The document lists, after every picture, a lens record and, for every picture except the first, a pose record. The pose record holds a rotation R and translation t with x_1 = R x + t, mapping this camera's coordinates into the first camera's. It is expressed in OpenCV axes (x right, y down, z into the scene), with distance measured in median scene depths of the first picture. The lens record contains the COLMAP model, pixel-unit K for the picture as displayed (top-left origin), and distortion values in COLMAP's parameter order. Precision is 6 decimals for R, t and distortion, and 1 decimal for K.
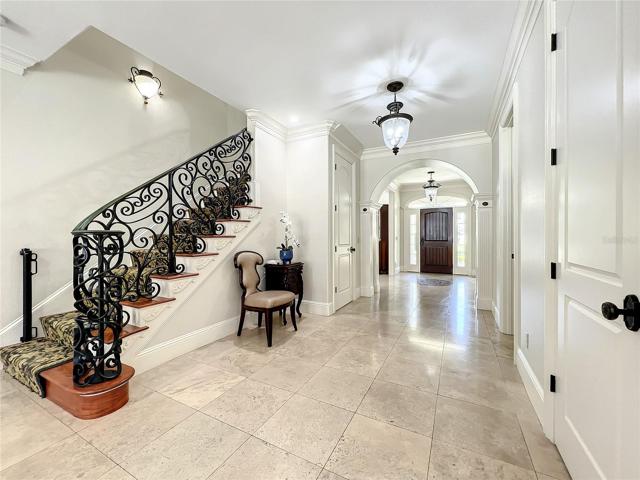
lens RADIAL K [[263.5, 0, 318.9], [0, 263.5, 234.1], [0, 0, 1]] dist [-0.005793, 0.000963]
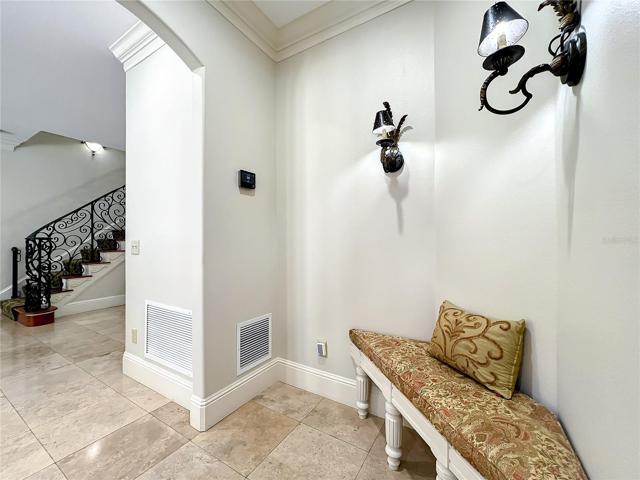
lens RADIAL K [[263.5, 0, 313.7], [0, 263.5, 235.9], [0, 0, 1]] dist [-0.005793, 0.000963]
pose [[0.997337, -0.007215, -0.072577, 1.040790], [0.007039, 0.999972, -0.002671, -0.003788], [0.072594, 0.002153, 0.997359, -0.630562]]
